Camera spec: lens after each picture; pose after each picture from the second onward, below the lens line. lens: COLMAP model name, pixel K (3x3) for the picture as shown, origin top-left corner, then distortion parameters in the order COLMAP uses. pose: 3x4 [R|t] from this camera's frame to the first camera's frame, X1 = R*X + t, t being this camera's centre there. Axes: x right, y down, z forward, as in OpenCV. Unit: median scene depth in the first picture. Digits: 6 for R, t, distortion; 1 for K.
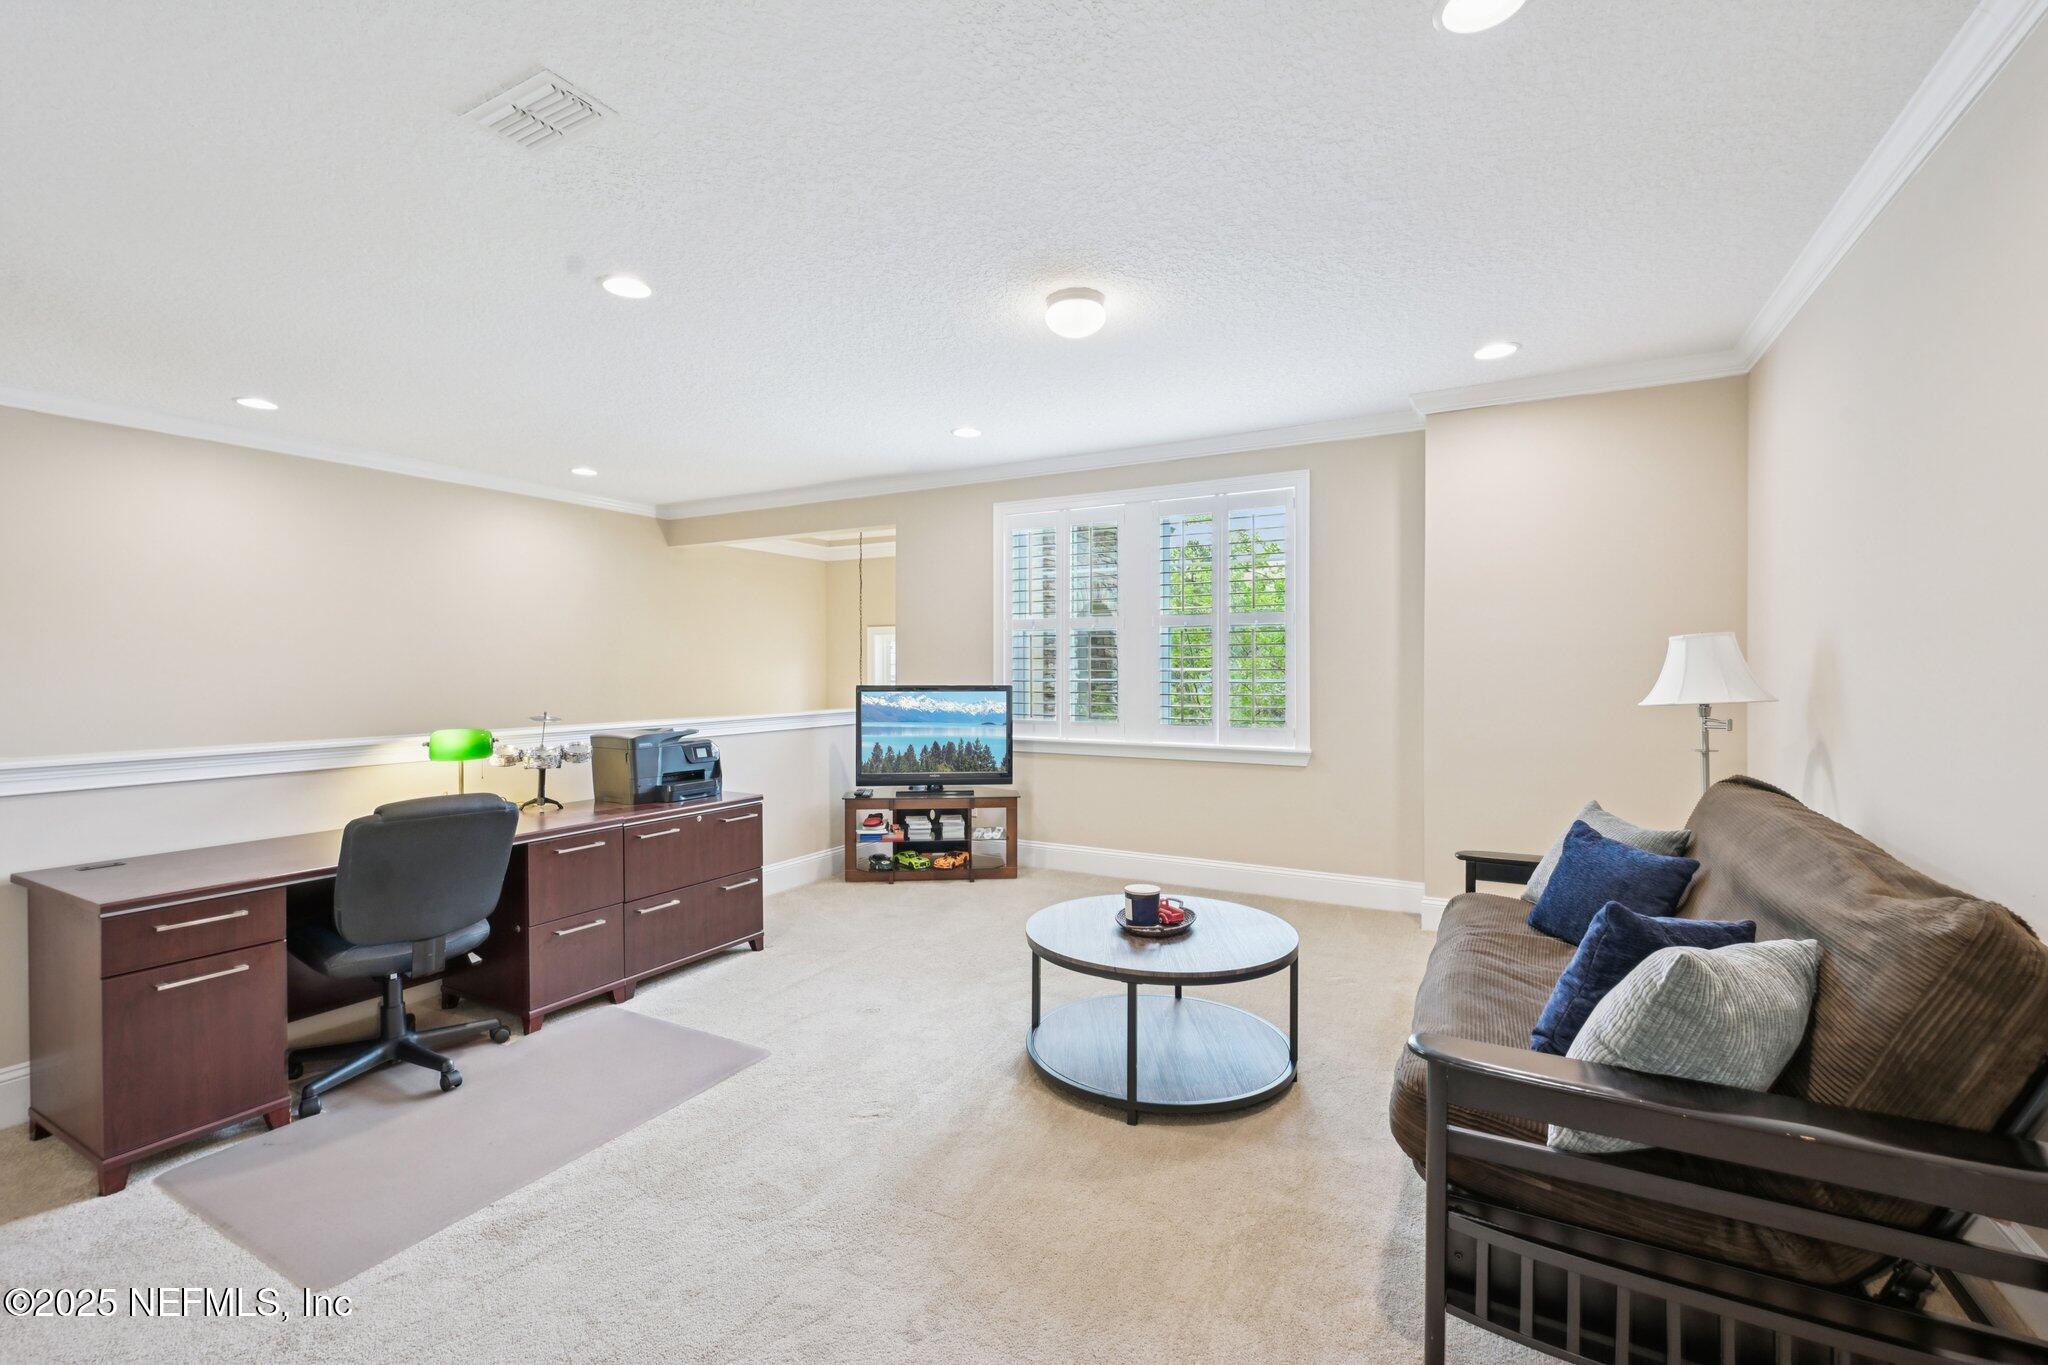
lens RADIAL K [[870.6, 0, 1024.0], [0, 870.6, 682.5], [0, 0, 1]] dist [-0.000184, -0.000111]
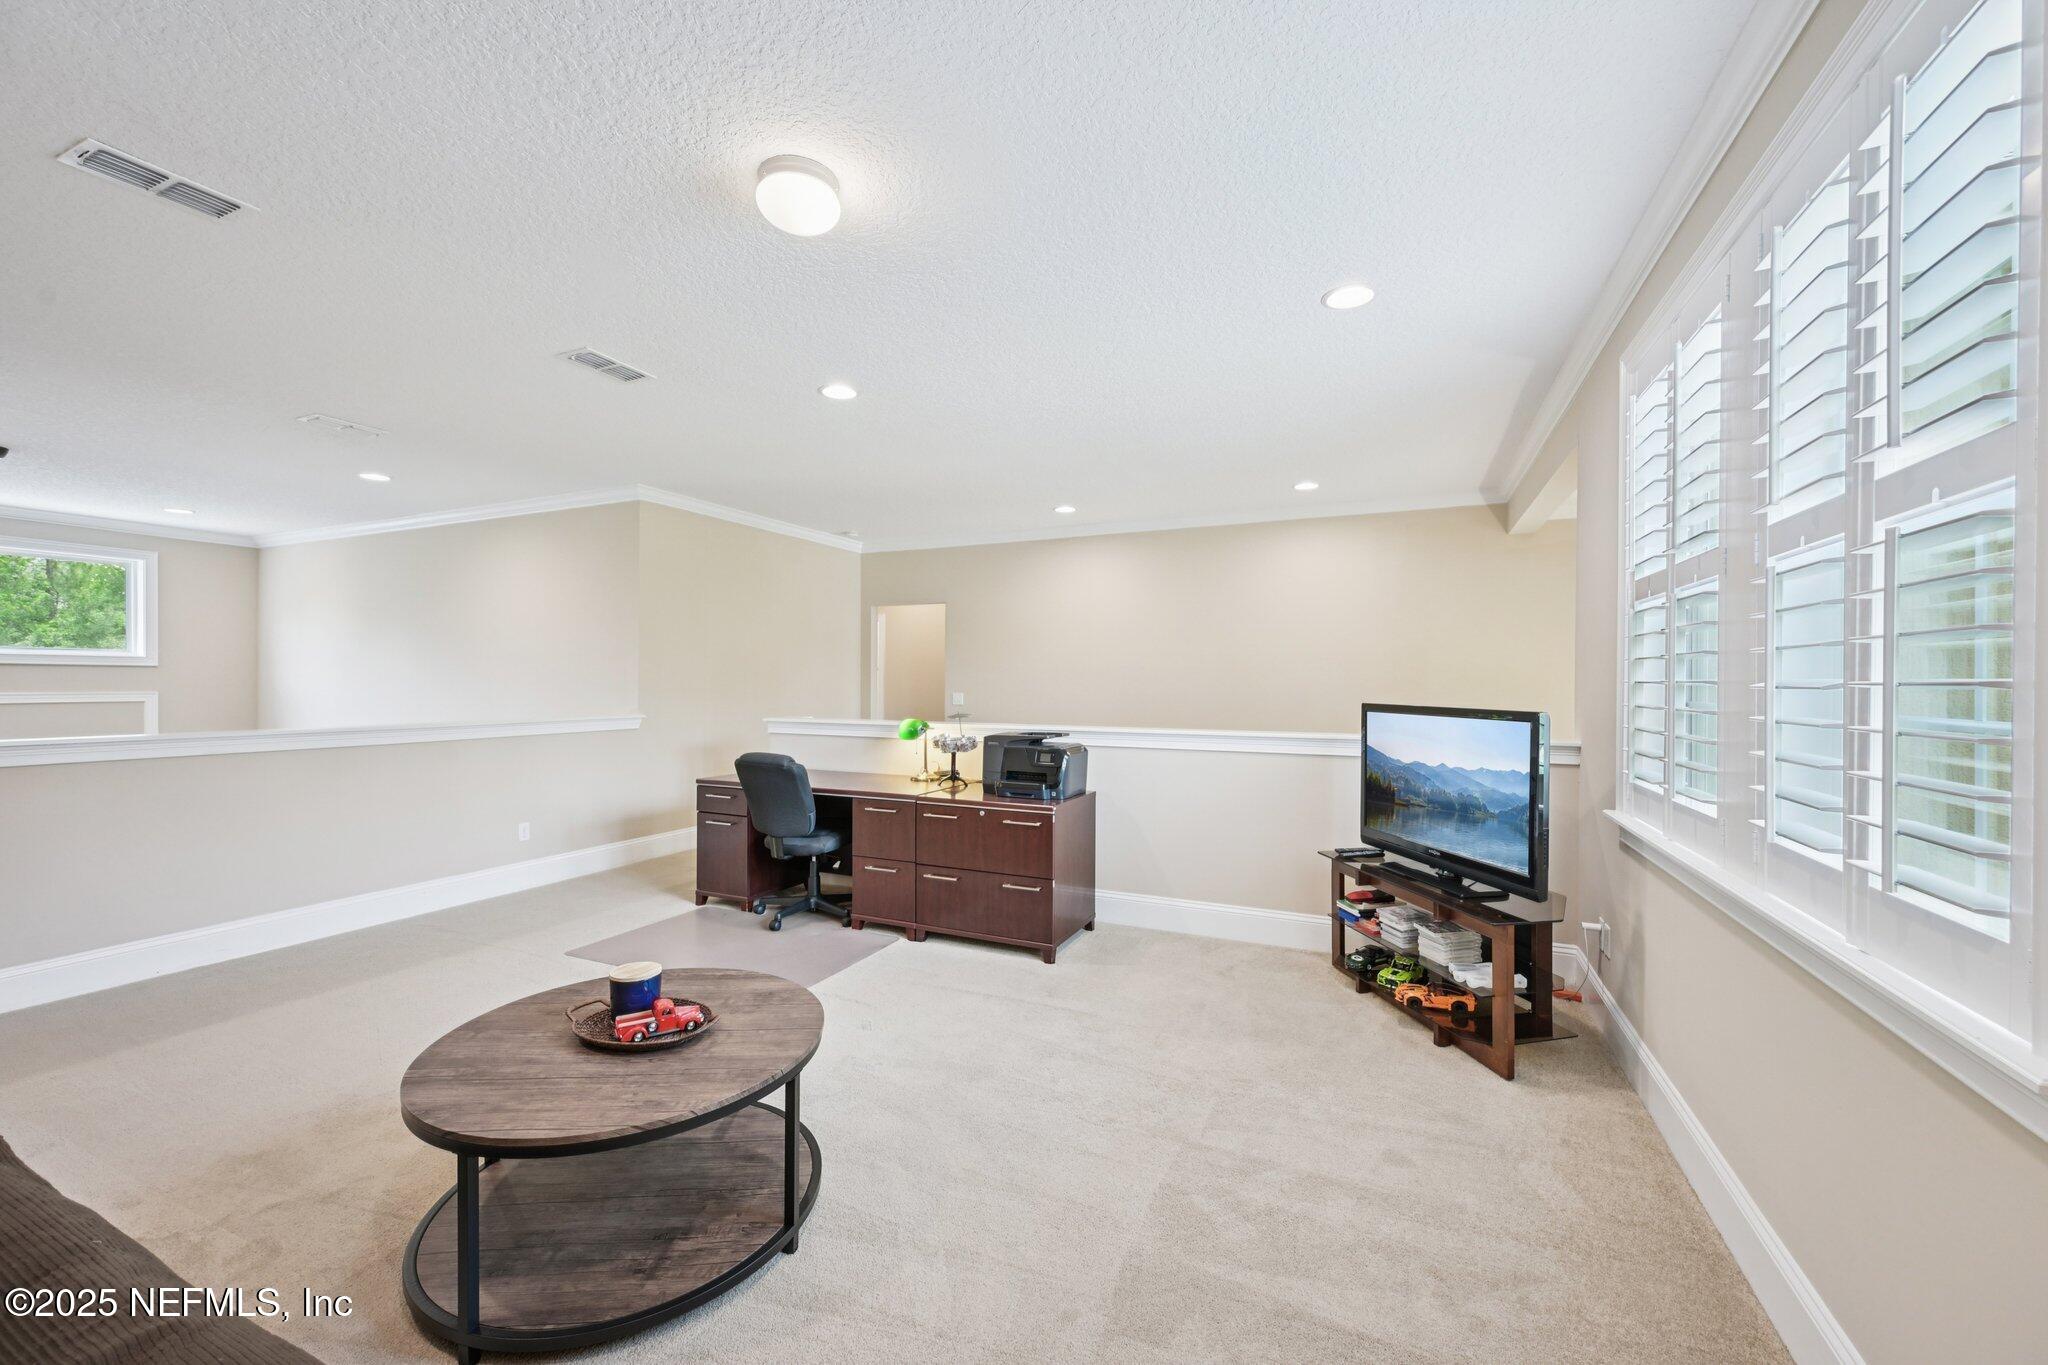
lens RADIAL K [[807.9, 0, 1024.0], [0, 807.9, 682.5], [0, 0, 1]] dist [0.000172, -0.000009]
pose [[0.069992, 0.003626, -0.997541, 0.594108], [-0.020421, 0.999789, 0.002202, -0.011974], [0.997339, 0.020217, 0.070051, 0.880119]]
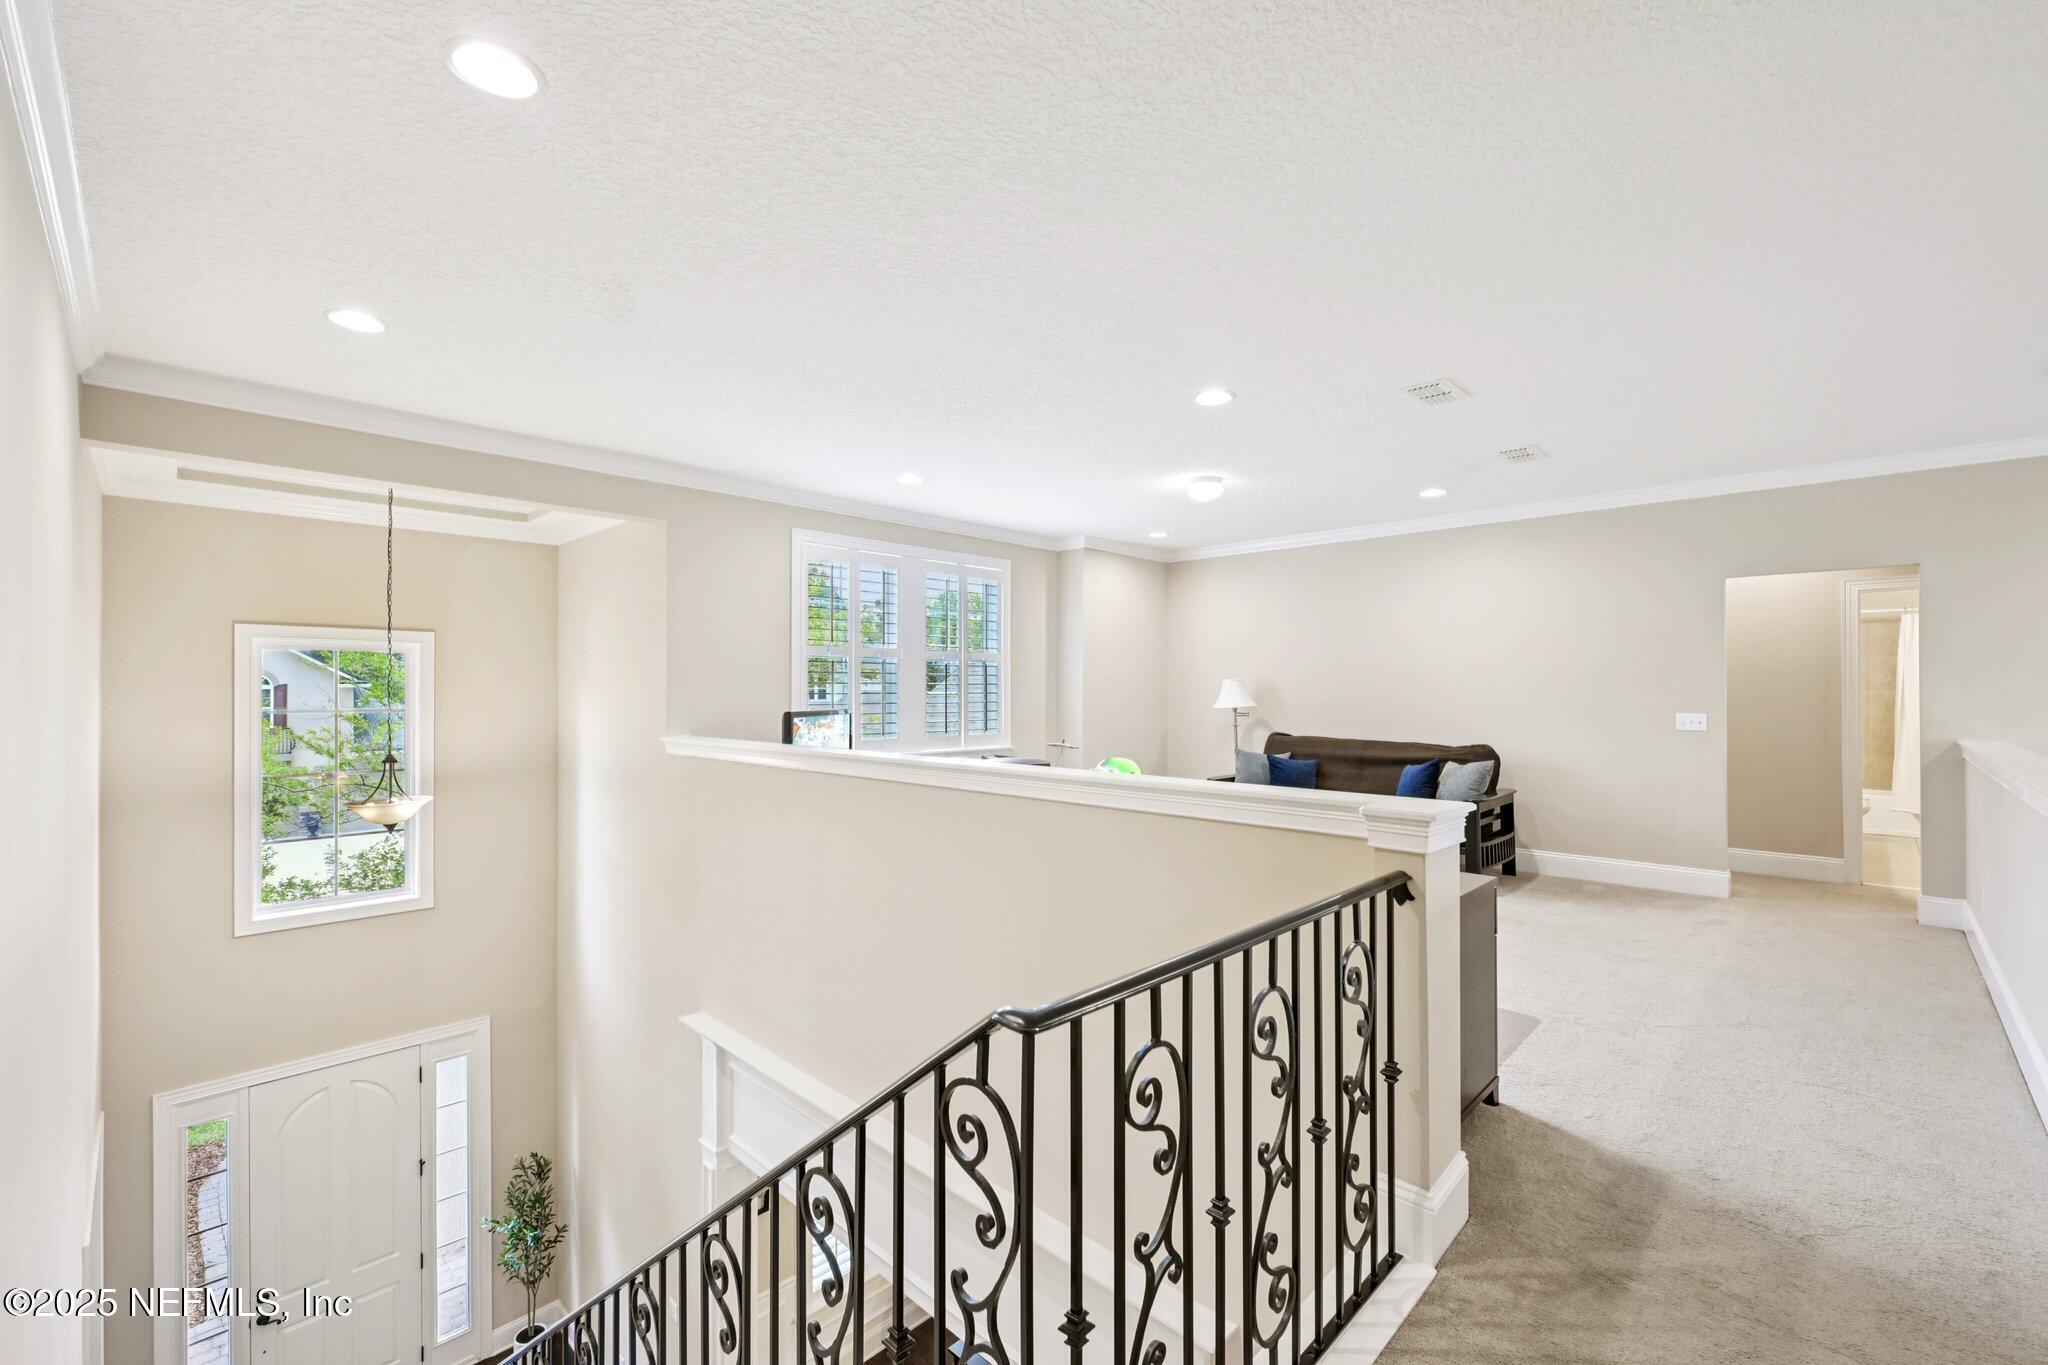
lens RADIAL K [[870.6, 0, 1024.0], [0, 870.6, 682.5], [0, 0, 1]] dist [-0.000184, -0.000111]
pose [[0.268950, 0.009464, 0.963108, -1.293214], [0.015915, 0.999772, -0.014268, -0.015369], [-0.963023, 0.019165, 0.268738, 0.684495]]
